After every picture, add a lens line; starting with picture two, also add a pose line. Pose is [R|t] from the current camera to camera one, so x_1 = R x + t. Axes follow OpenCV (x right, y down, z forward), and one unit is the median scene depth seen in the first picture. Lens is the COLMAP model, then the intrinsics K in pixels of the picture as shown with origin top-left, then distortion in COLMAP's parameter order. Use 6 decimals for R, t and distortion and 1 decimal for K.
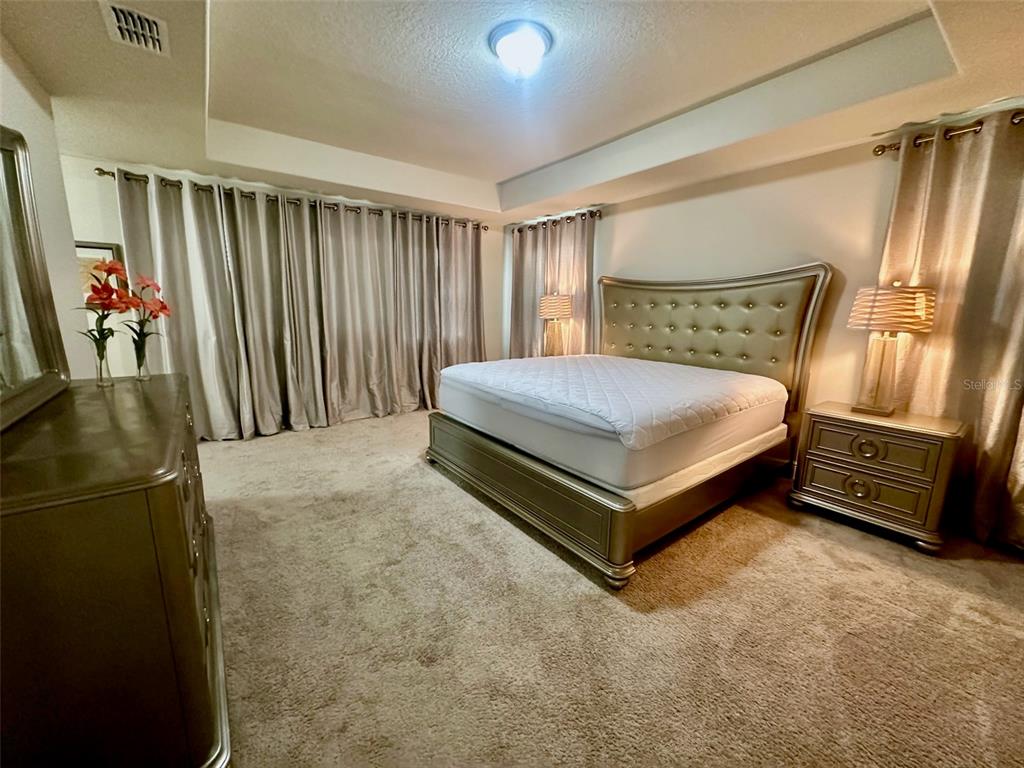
lens RADIAL K [[407.2, 0, 512.8], [0, 407.2, 384.6], [0, 0, 1]] dist [-0.003394, 0.000391]
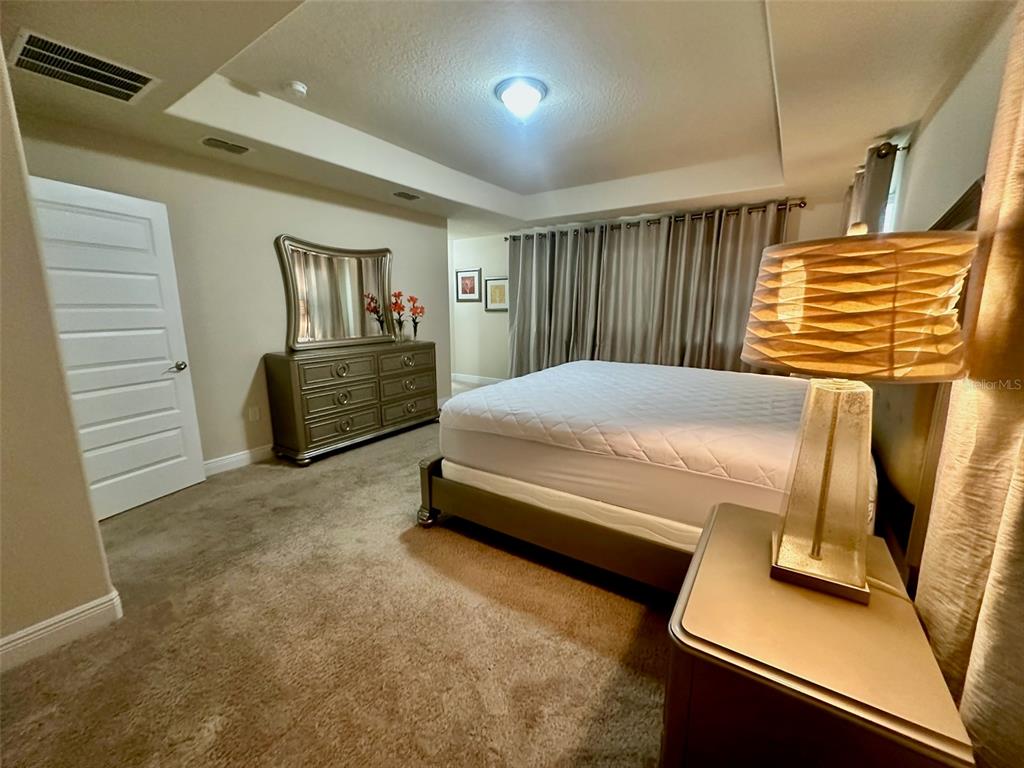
lens RADIAL K [[407.2, 0, 513.4], [0, 407.2, 384.2], [0, 0, 1]] dist [-0.003394, 0.000391]
pose [[0.328972, 0.163895, -0.930008, 0.798360], [-0.169983, 0.979015, 0.112404, -0.071905], [0.928915, 0.121108, 0.349928, 0.408048]]
